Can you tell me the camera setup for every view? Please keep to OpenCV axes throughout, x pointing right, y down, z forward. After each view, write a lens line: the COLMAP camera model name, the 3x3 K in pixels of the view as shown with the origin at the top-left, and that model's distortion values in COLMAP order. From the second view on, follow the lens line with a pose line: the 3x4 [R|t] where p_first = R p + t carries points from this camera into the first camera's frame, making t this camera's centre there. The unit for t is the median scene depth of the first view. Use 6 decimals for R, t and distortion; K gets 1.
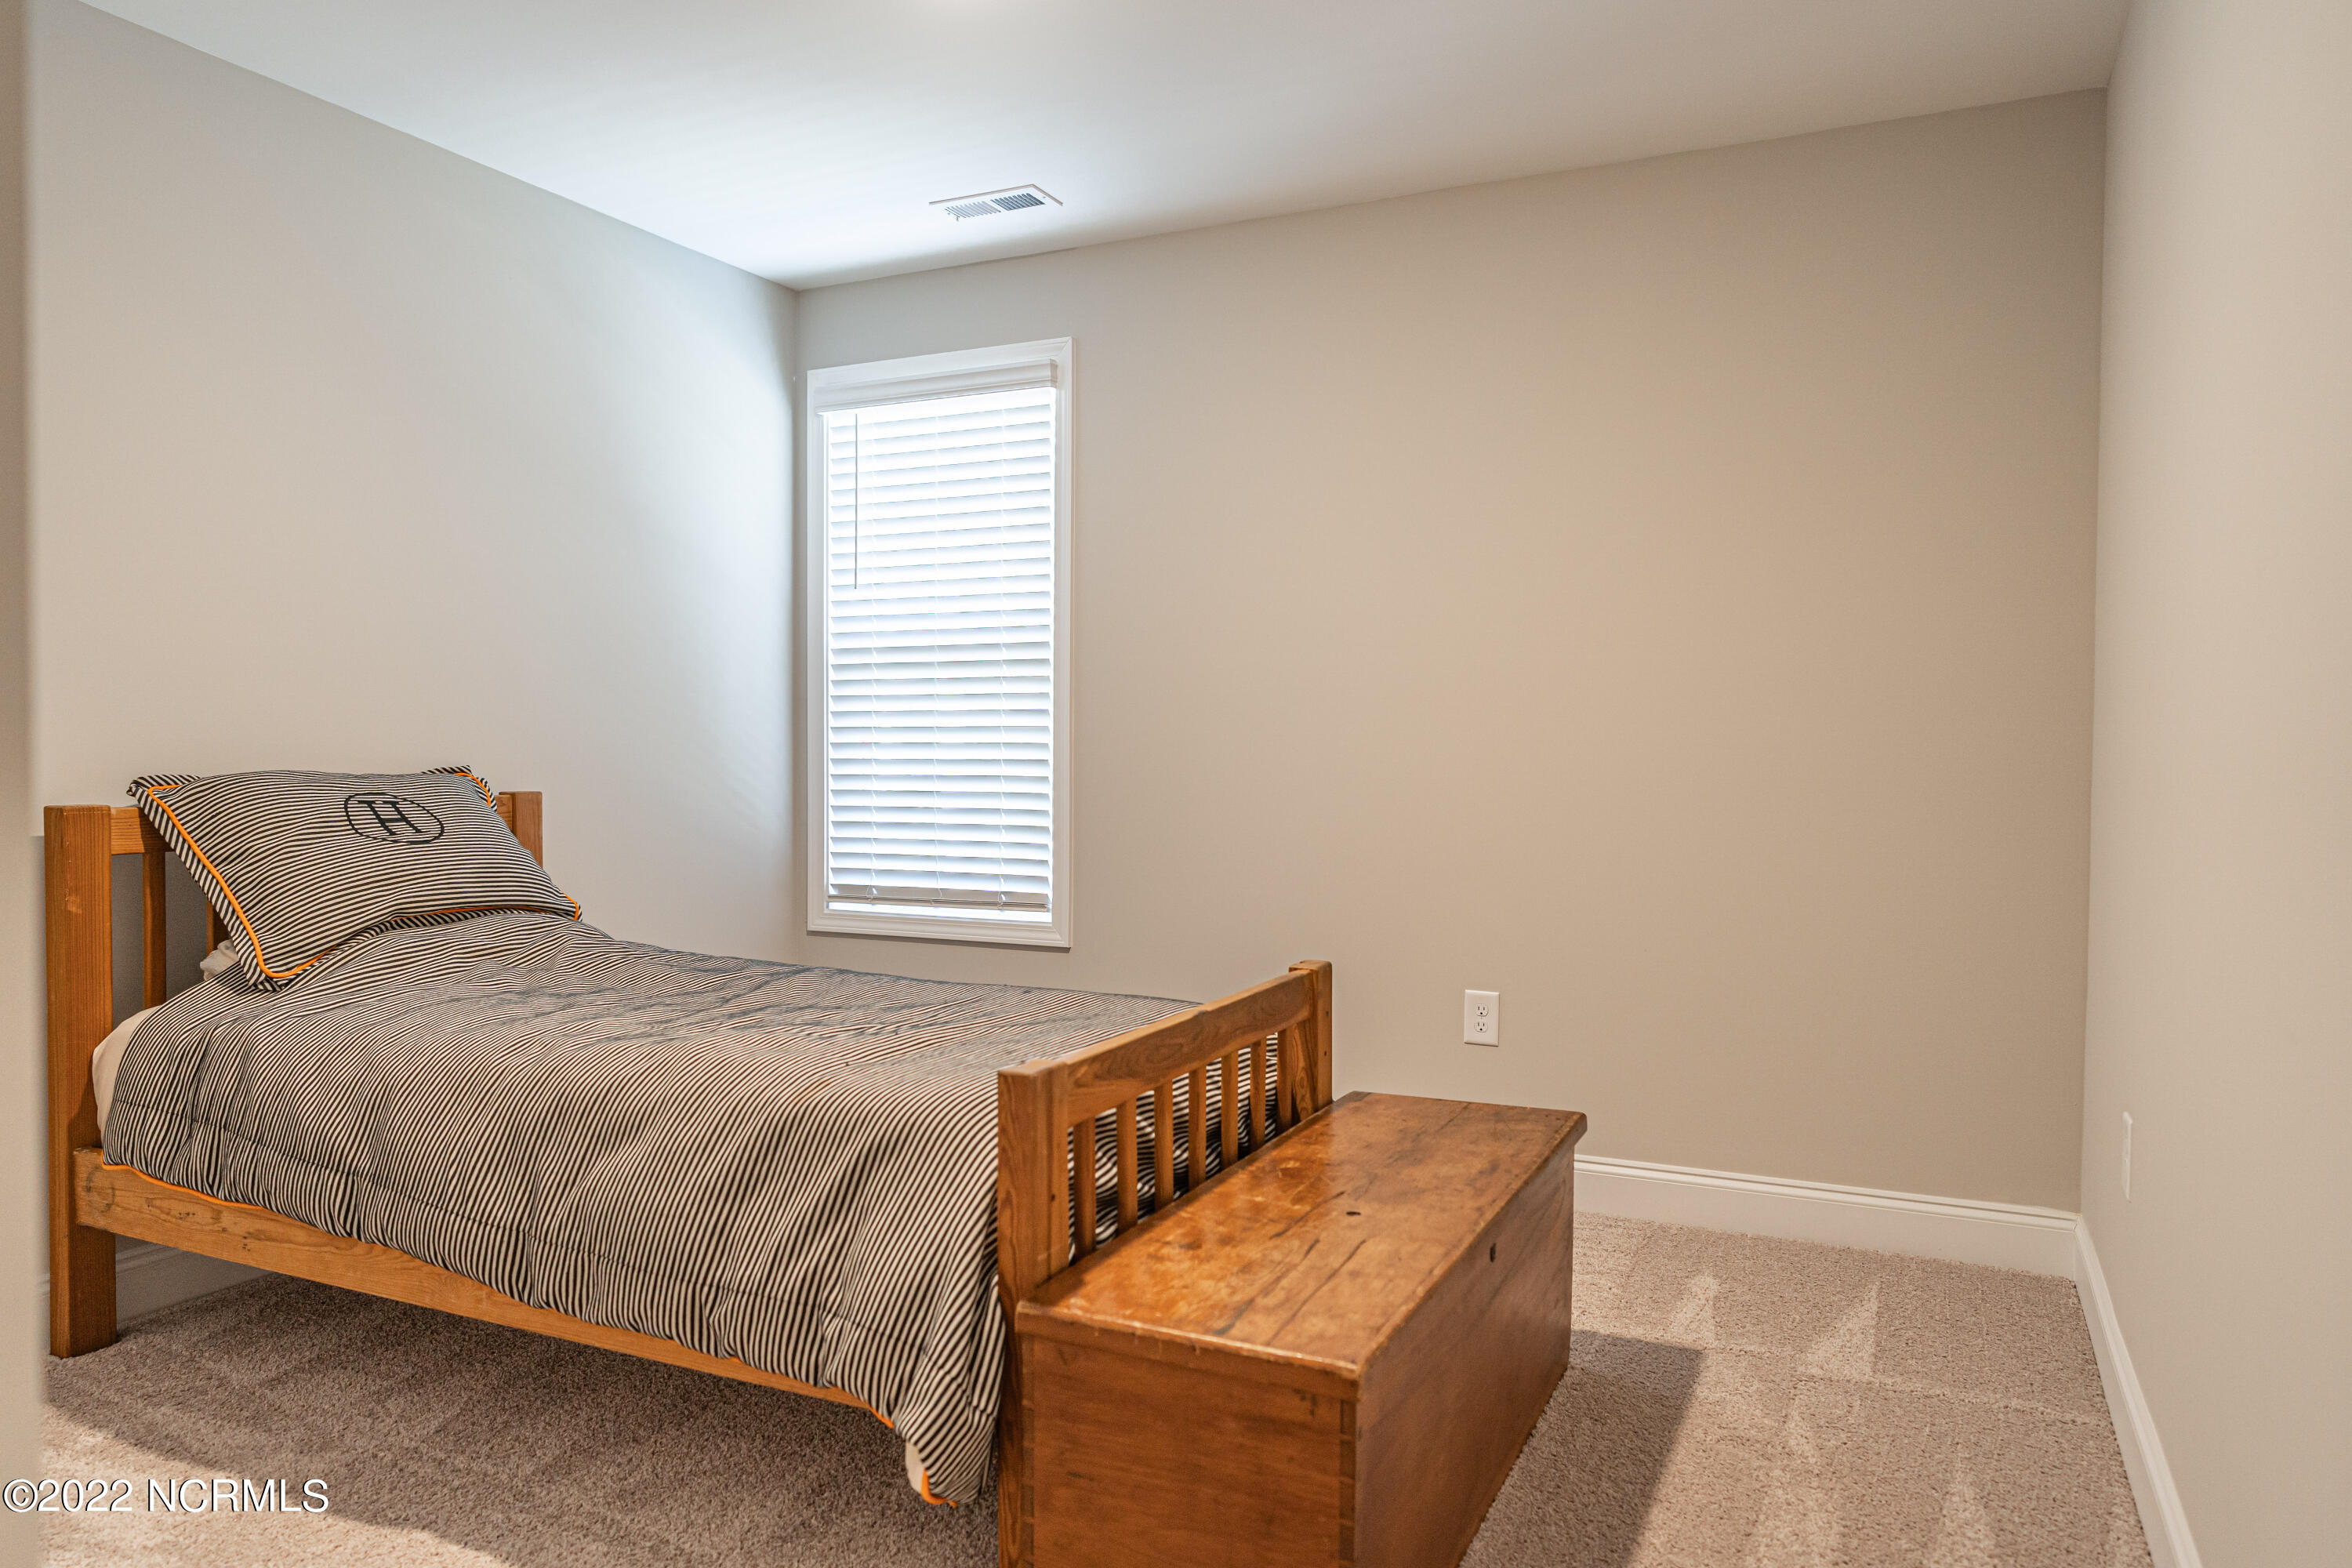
lens RADIAL K [[1564.1, 0, 1177.1], [0, 1564.1, 785.5], [0, 0, 1]] dist [0.003437, 0.002766]
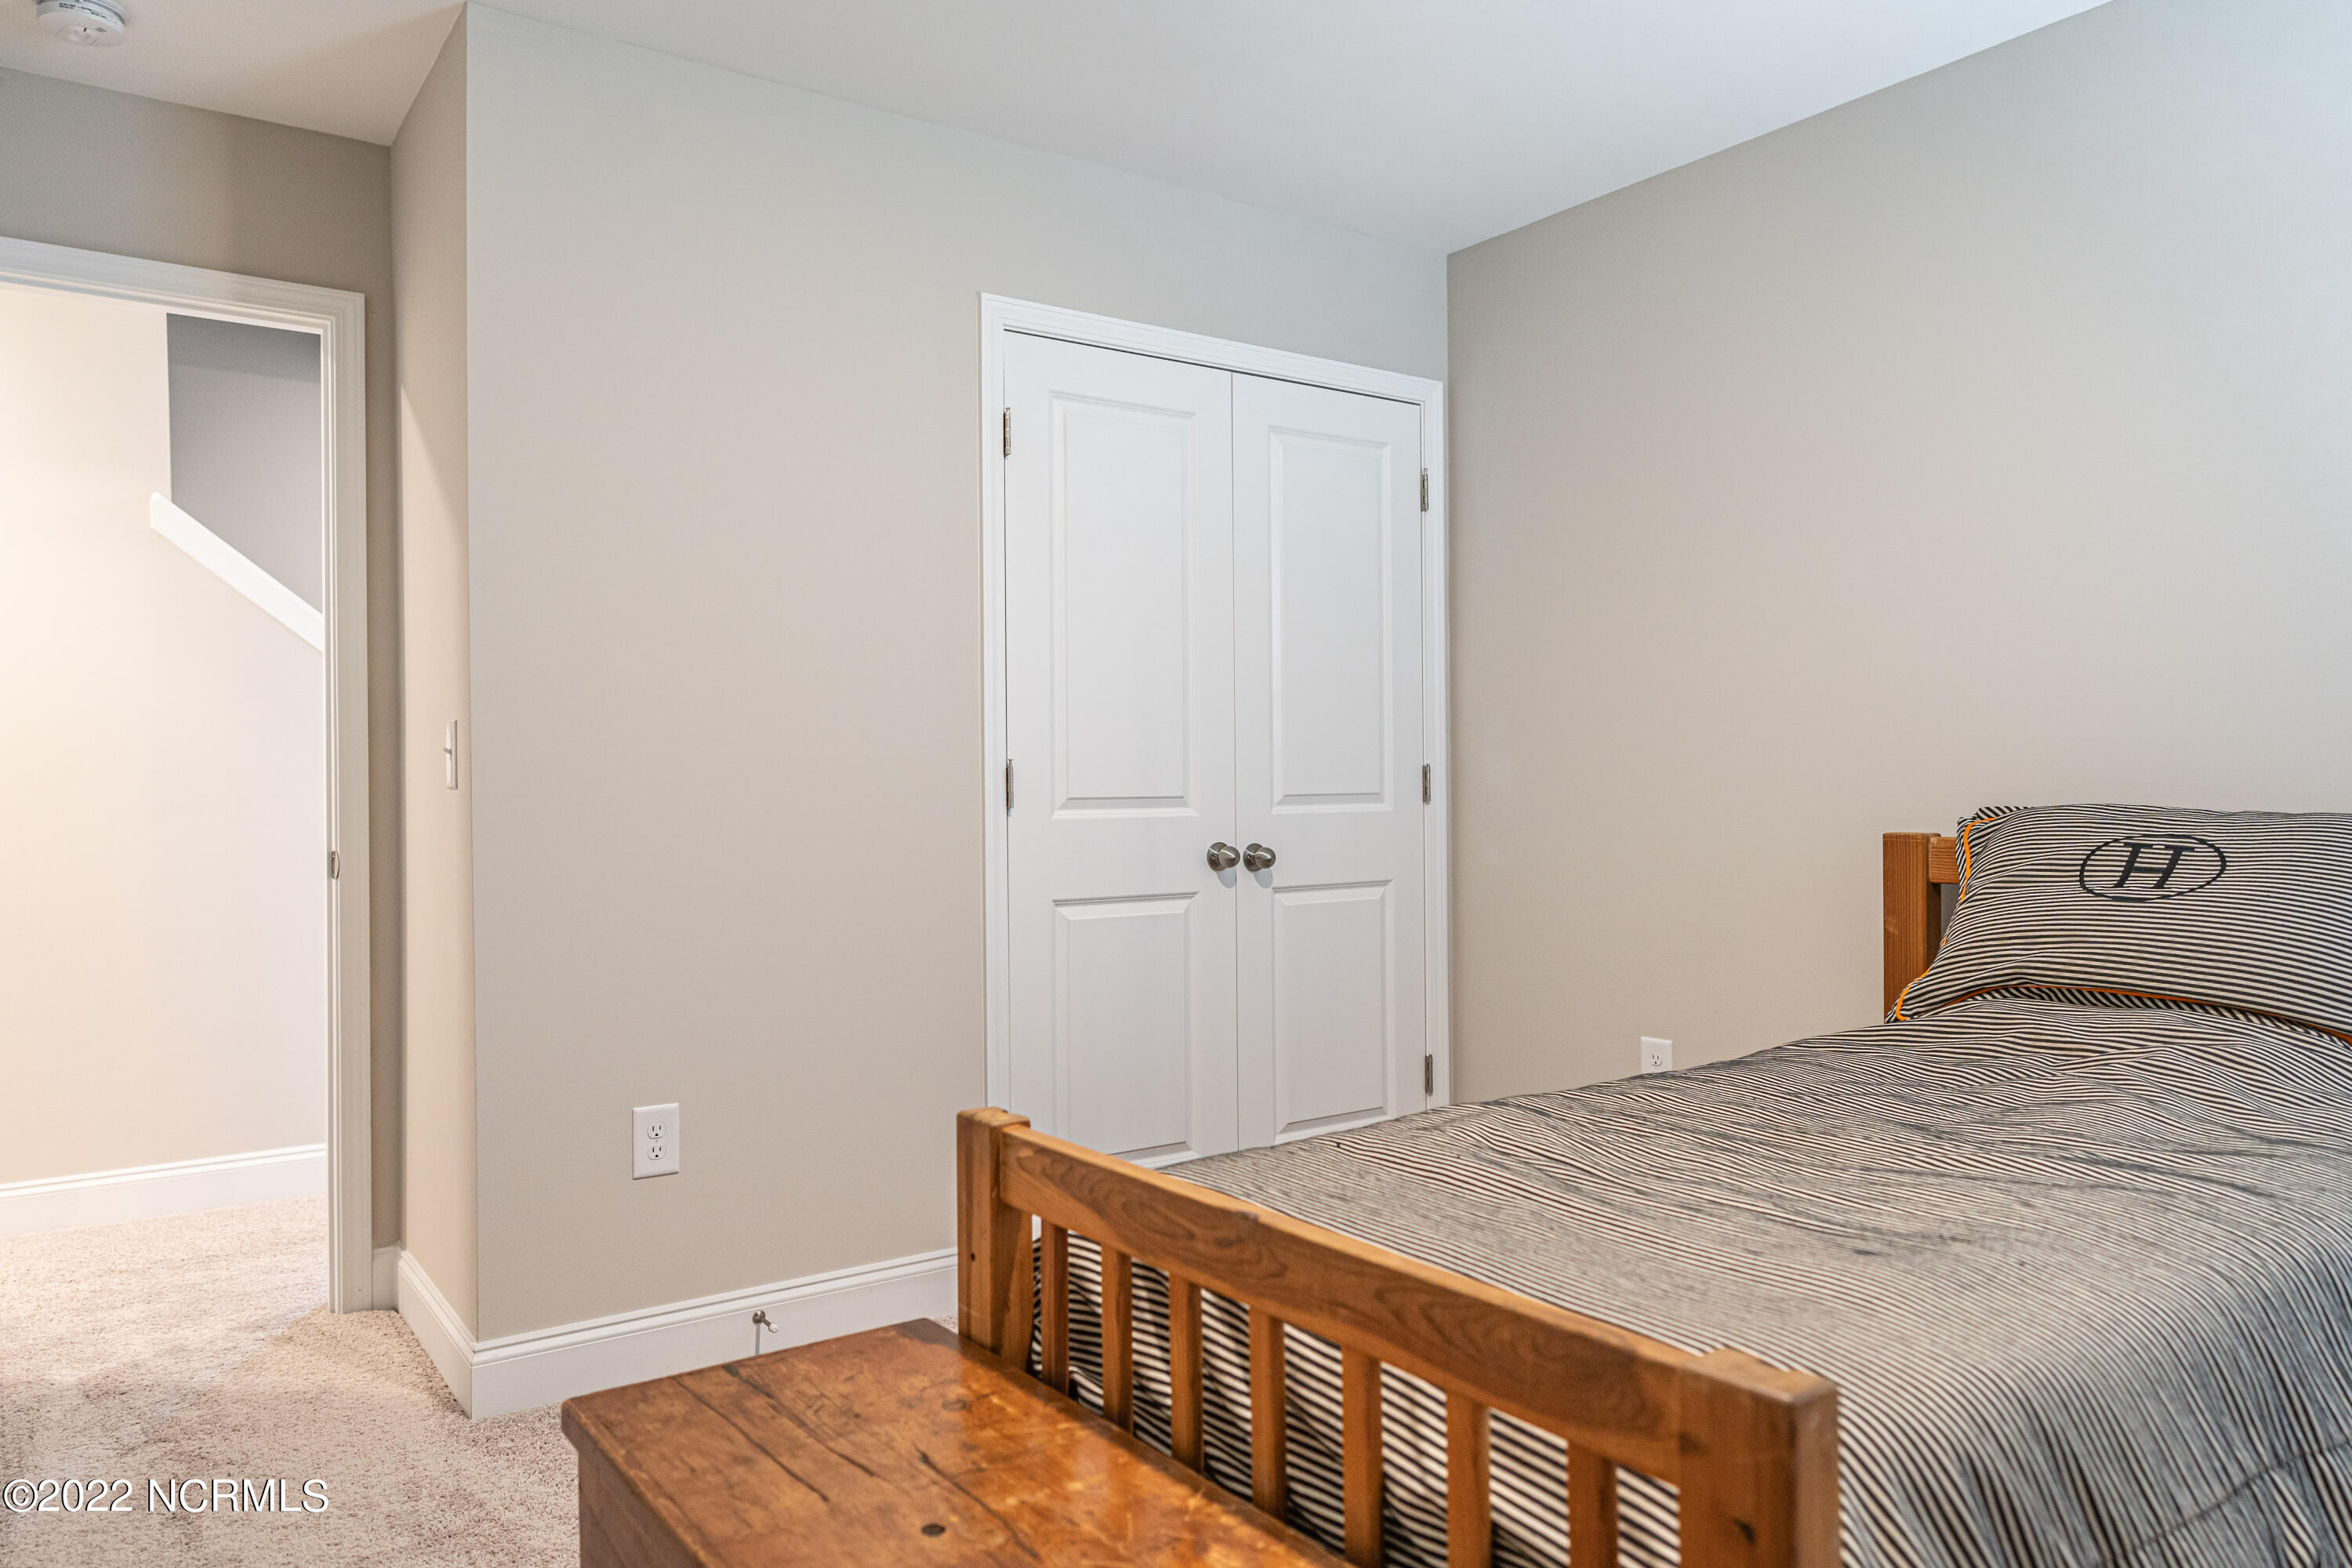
lens RADIAL K [[1564.1, 0, 1172.5], [0, 1564.1, 777.3], [0, 0, 1]] dist [0.003437, 0.002766]
pose [[-0.480534, 0.000586, -0.876976, 0.629257], [-0.021337, 0.999696, 0.012359, -0.035905], [0.876717, 0.024651, -0.480375, 1.412974]]
